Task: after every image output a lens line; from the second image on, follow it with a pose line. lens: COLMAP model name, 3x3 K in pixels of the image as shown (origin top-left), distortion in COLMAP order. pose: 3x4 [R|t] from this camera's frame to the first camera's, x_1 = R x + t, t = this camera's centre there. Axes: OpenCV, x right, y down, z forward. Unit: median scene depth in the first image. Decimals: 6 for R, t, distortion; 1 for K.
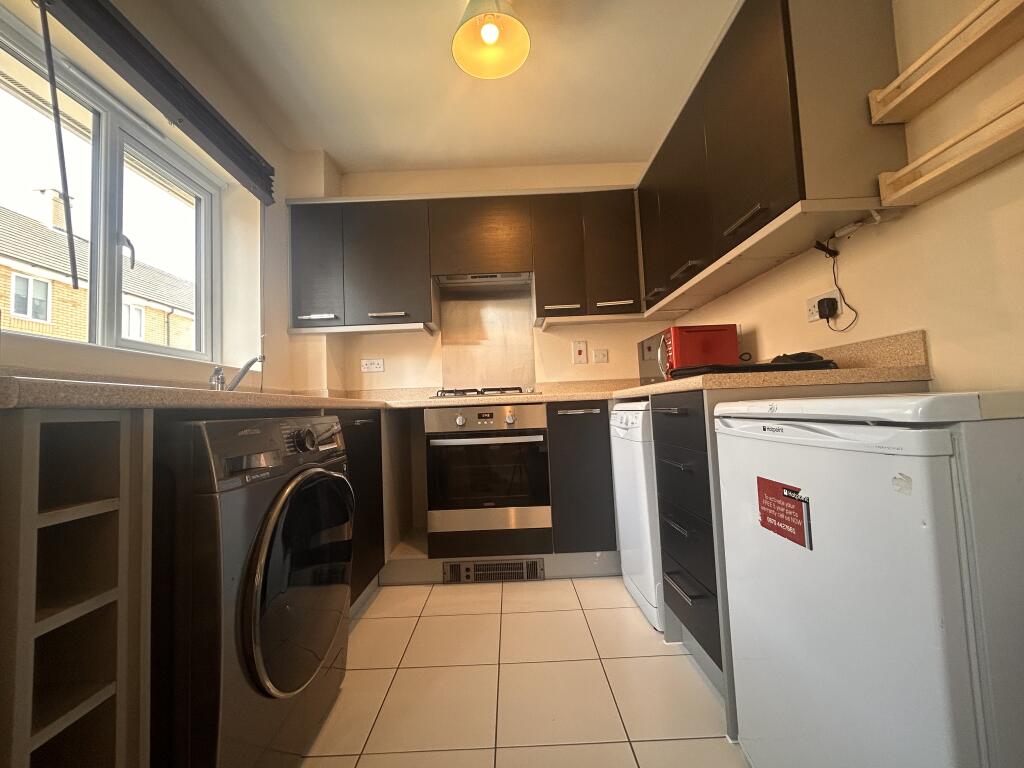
lens RADIAL K [[409.8, 0, 512.0], [0, 409.8, 384.0], [0, 0, 1]] dist [-0.003076, -0.000236]
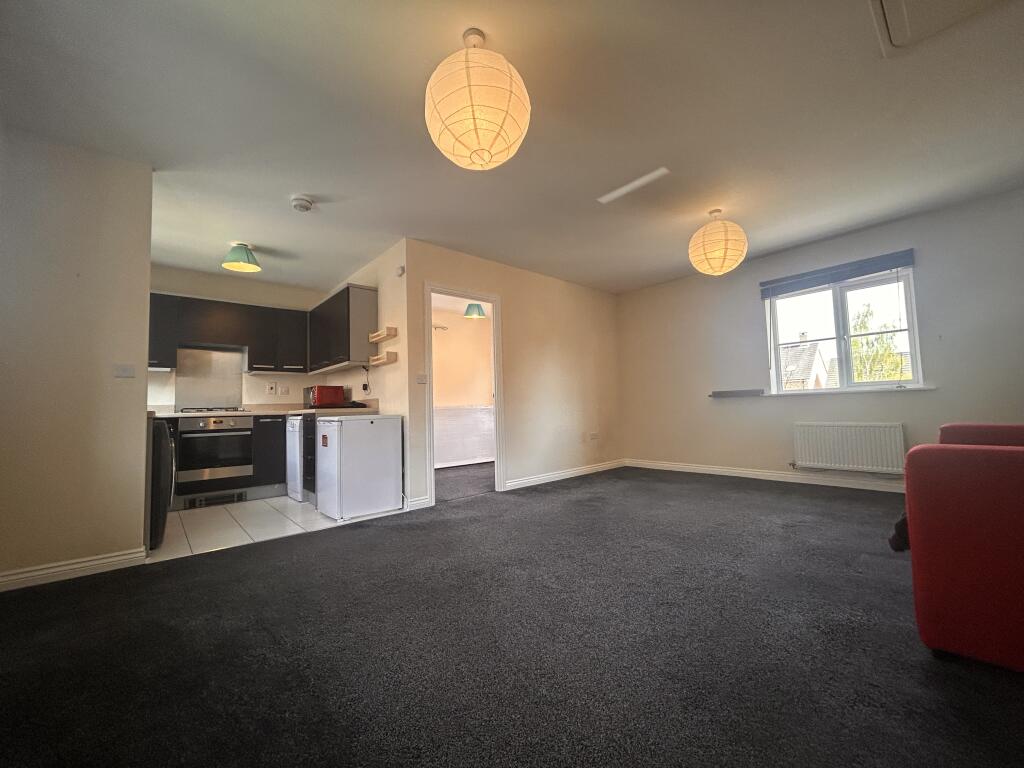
lens RADIAL K [[409.8, 0, 512.0], [0, 409.8, 384.0], [0, 0, 1]] dist [-0.003076, -0.000236]
pose [[0.750941, 0.060827, 0.657562, -0.312763], [-0.044001, 0.998145, -0.042083, -0.088063], [-0.658902, 0.002669, 0.752224, -1.463448]]
